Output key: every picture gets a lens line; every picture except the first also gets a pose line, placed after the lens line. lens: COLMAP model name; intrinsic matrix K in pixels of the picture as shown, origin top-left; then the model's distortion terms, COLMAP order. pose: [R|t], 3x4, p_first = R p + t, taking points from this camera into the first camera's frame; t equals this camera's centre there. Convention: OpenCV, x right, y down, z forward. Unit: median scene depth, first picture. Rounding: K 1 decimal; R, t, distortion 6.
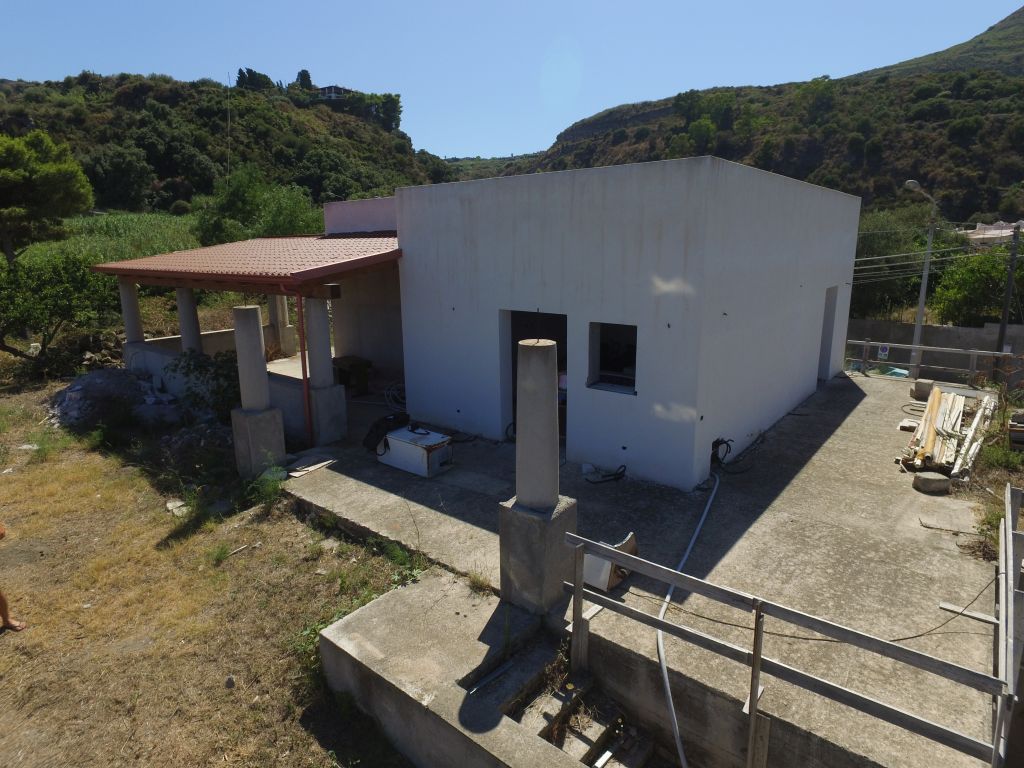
lens RADIAL K [[597.2, 0, 513.6], [0, 597.2, 367.8], [0, 0, 1]] dist [-0.012133, 0.012646]
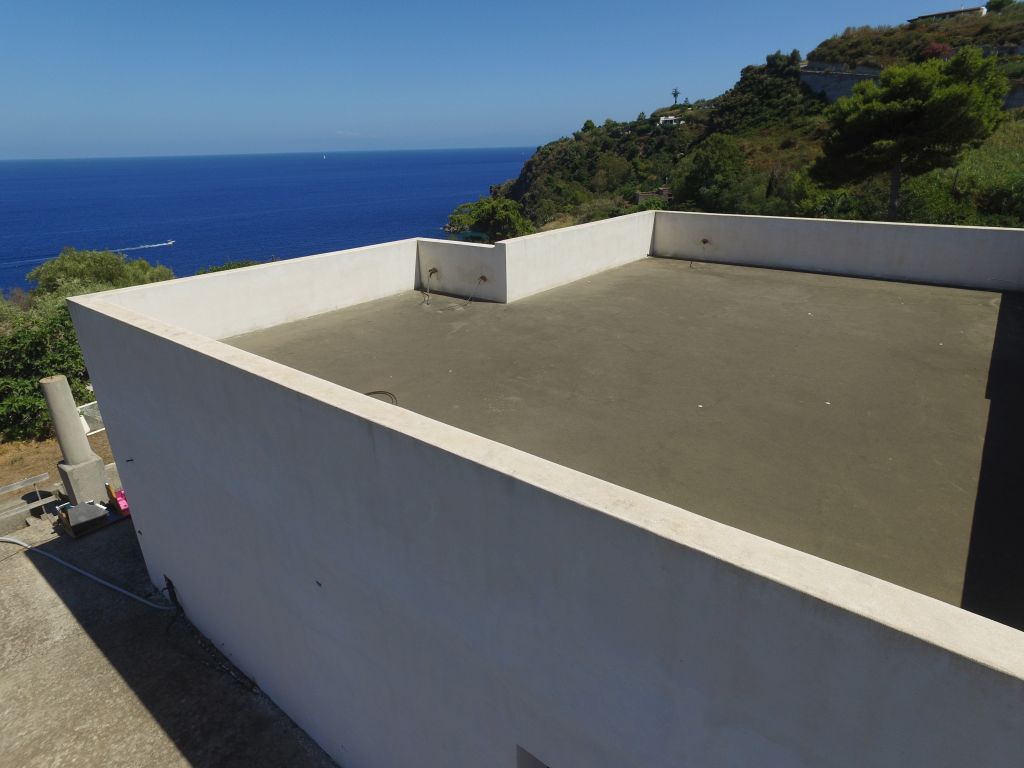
lens RADIAL K [[597.2, 0, 513.6], [0, 597.2, 367.8], [0, 0, 1]] dist [-0.012133, 0.012646]
pose [[0.008410, 0.362254, -0.932041, 0.053919], [-0.181510, 0.917144, 0.354826, -0.030414], [0.983353, 0.166191, 0.073466, 0.068841]]
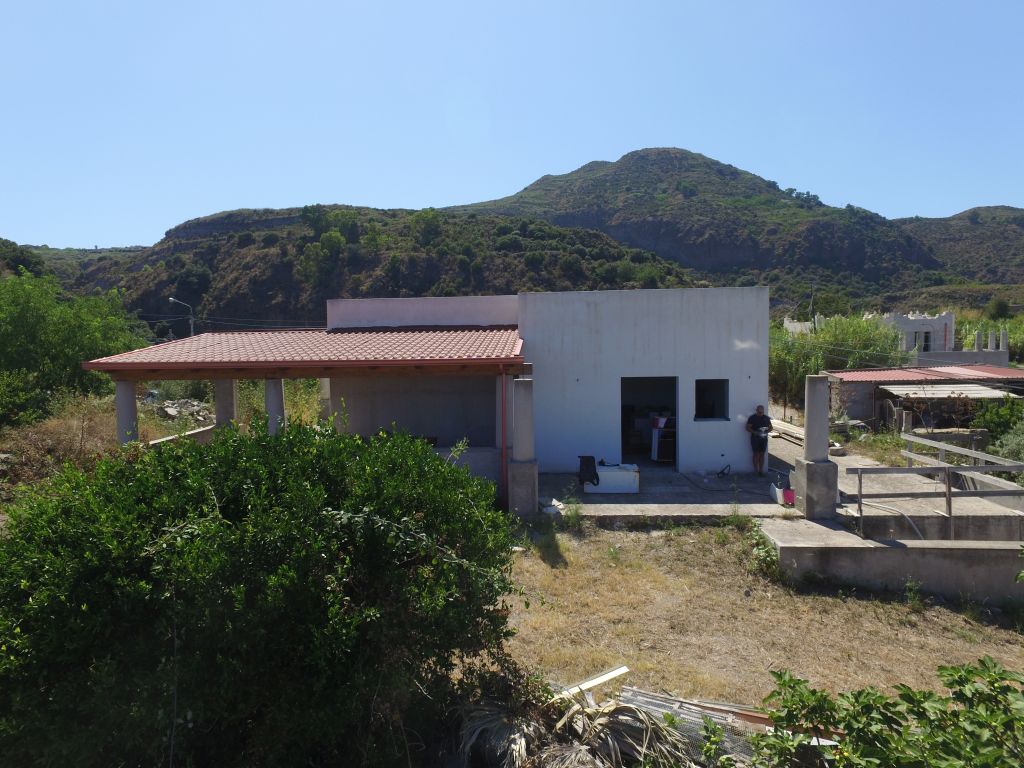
lens RADIAL K [[594.9, 0, 514.8], [0, 594.9, 367.9], [0, 0, 1]] dist [-0.001756, 0.001575]
pose [[0.814433, -0.029568, 0.579504, -0.059325], [0.126748, 0.983649, -0.127943, 0.001760], [-0.566246, 0.177652, 0.804864, -0.001320]]
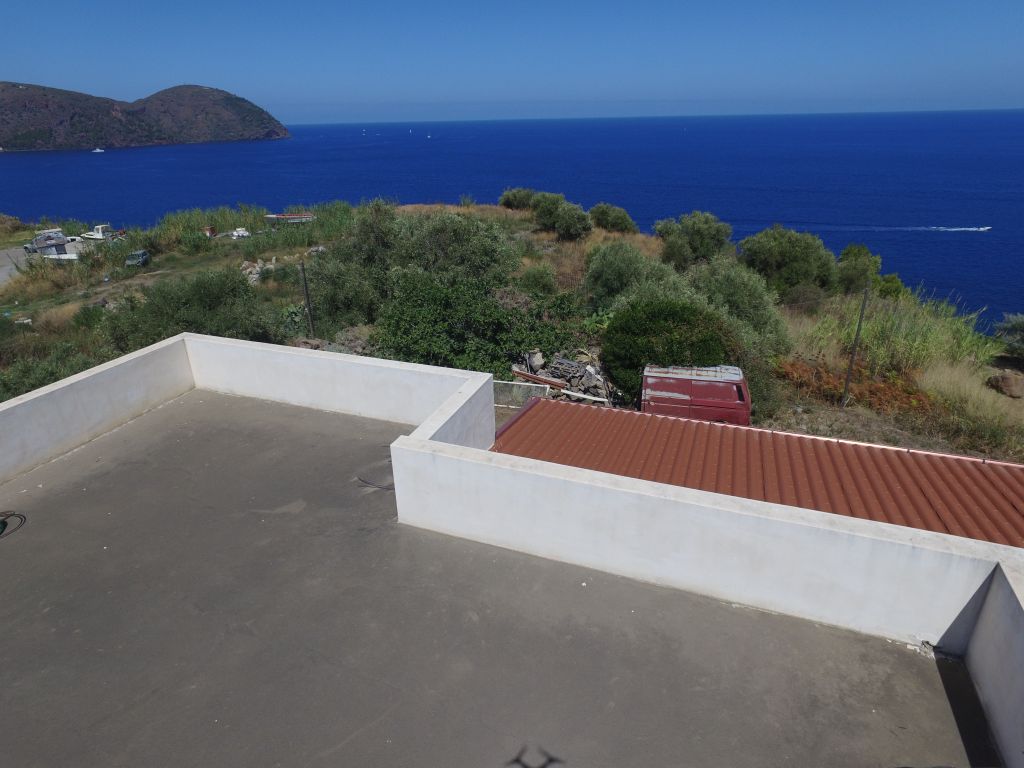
lens RADIAL K [[597.2, 0, 513.6], [0, 597.2, 367.8], [0, 0, 1]] dist [-0.012133, 0.012646]
pose [[-0.948610, 0.151169, -0.278007, -0.000572], [-0.033011, 0.826455, 0.562034, -0.045881], [0.314722, 0.542328, -0.778993, 0.098724]]
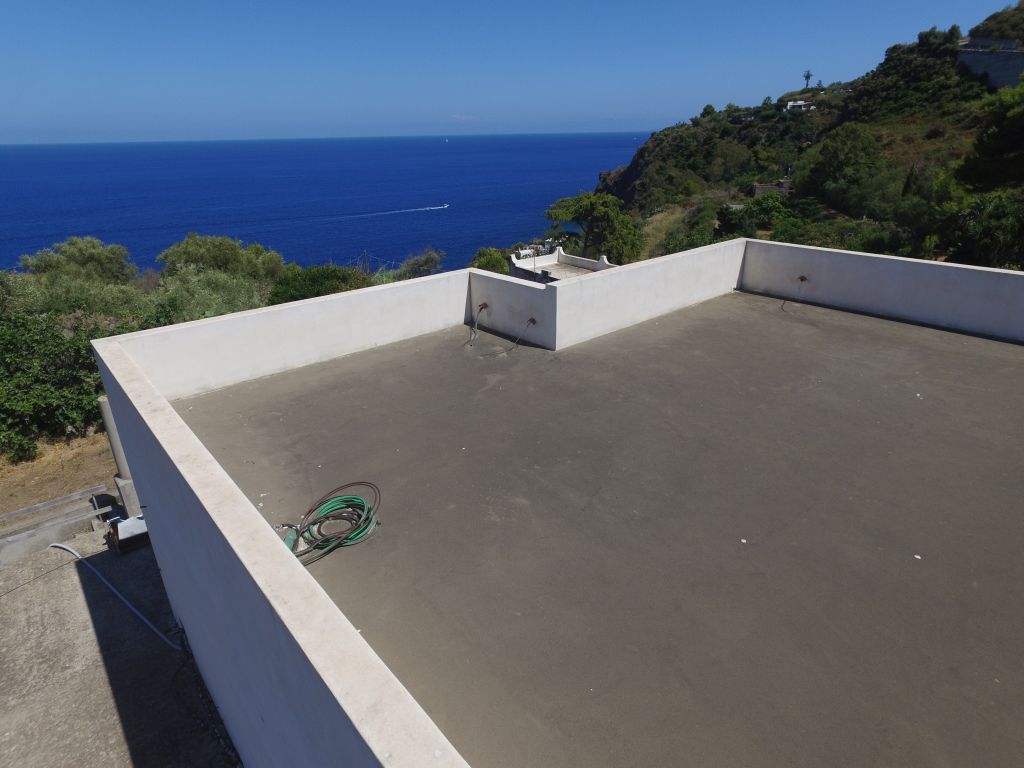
lens RADIAL K [[597.2, 0, 513.6], [0, 597.2, 367.8], [0, 0, 1]] dist [-0.012133, 0.012646]
pose [[-0.167569, 0.377959, -0.910532, 0.046479], [-0.181040, 0.896087, 0.405280, -0.034716], [0.969095, 0.232755, -0.081731, 0.072471]]
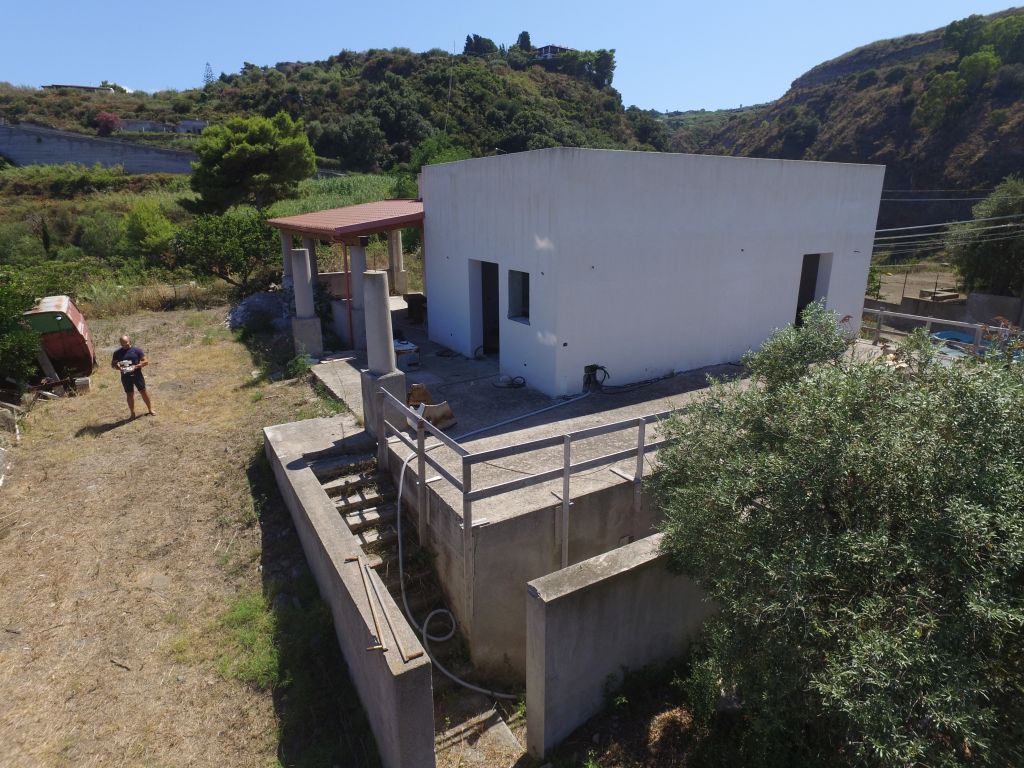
lens RADIAL K [[597.2, 0, 513.6], [0, 597.2, 367.8], [0, 0, 1]] dist [-0.012133, 0.012646]
pose [[0.940543, 0.099159, -0.324879, 0.029525], [-0.077732, 0.993893, 0.078318, 0.001838], [0.330661, -0.048408, 0.942507, -0.013797]]
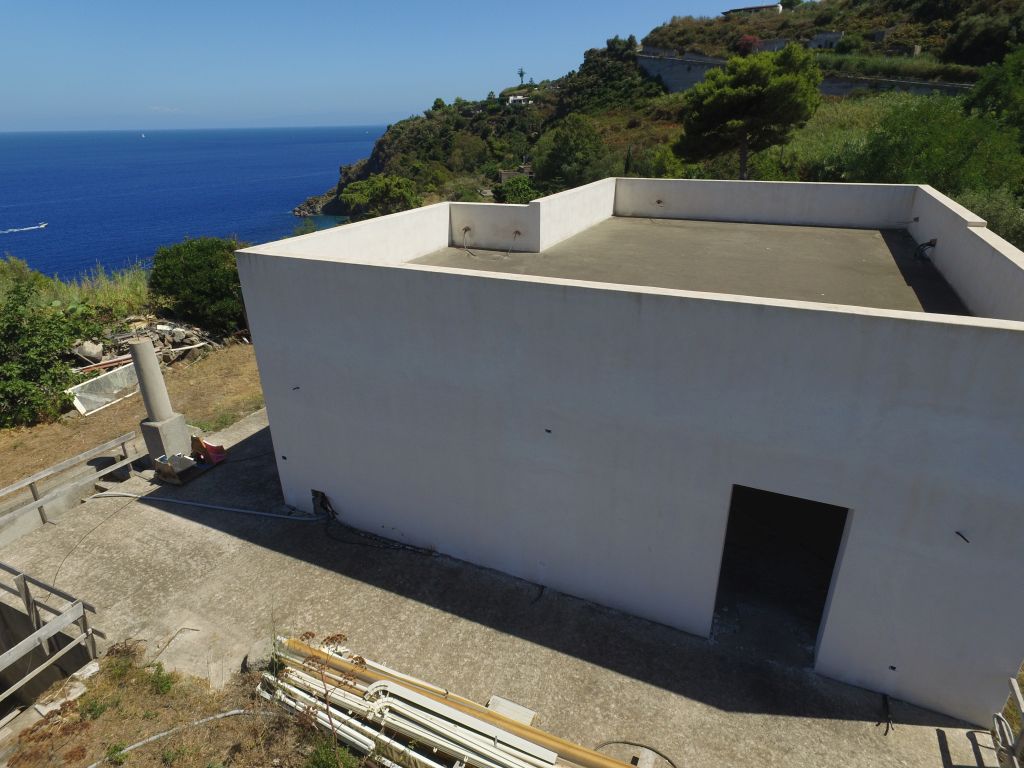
lens RADIAL K [[594.9, 0, 514.8], [0, 594.9, 367.9], [0, 0, 1]] dist [-0.001756, 0.001575]
pose [[0.246748, 0.380514, -0.891249, 0.065056], [-0.185283, 0.921244, 0.342023, -0.026407], [0.951202, 0.080740, 0.297818, 0.048521]]
